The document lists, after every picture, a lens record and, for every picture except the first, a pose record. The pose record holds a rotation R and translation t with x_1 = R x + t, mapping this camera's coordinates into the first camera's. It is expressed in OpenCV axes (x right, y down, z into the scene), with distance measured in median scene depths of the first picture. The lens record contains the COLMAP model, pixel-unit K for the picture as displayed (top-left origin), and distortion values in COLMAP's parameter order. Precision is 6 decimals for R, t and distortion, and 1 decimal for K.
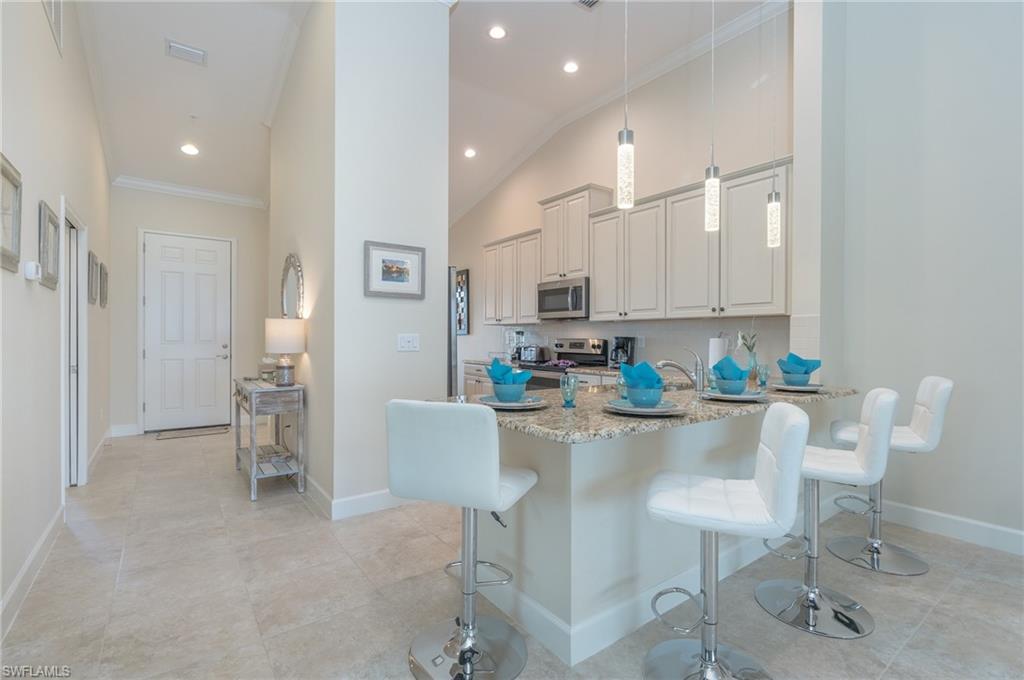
lens RADIAL K [[466.2, 0, 514.1], [0, 466.2, 336.2], [0, 0, 1]] dist [-0.008709, 0.002504]
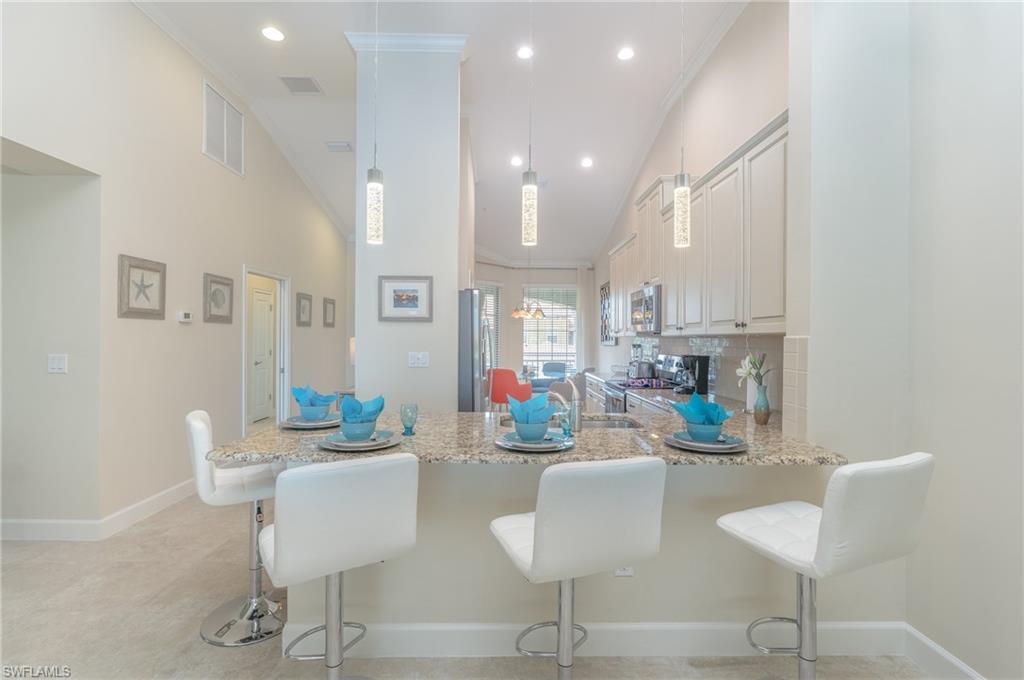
lens RADIAL K [[466.2, 0, 512.0], [0, 466.2, 337.4], [0, 0, 1]] dist [-0.008709, 0.002504]
pose [[0.814246, -0.001185, -0.580518, 0.461729], [-0.001067, 0.999993, -0.003538, -0.027559], [0.580519, 0.003500, 0.814240, 0.144353]]
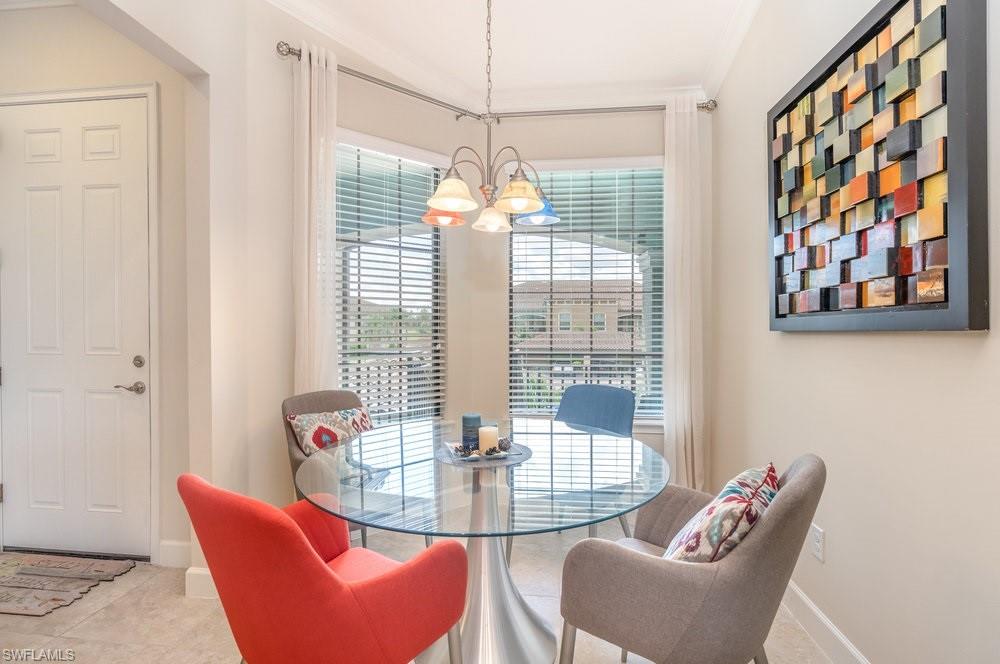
lens RADIAL K [[455.2, 0, 497.5], [0, 455.2, 328.9], [0, 0, 1]] dist [-0.008709, 0.002504]
pose [[0.738057, 0.005108, -0.674720, -0.160297], [-0.004885, 0.999986, 0.002226, -0.013702], [0.674721, 0.001653, 0.738071, 1.213043]]
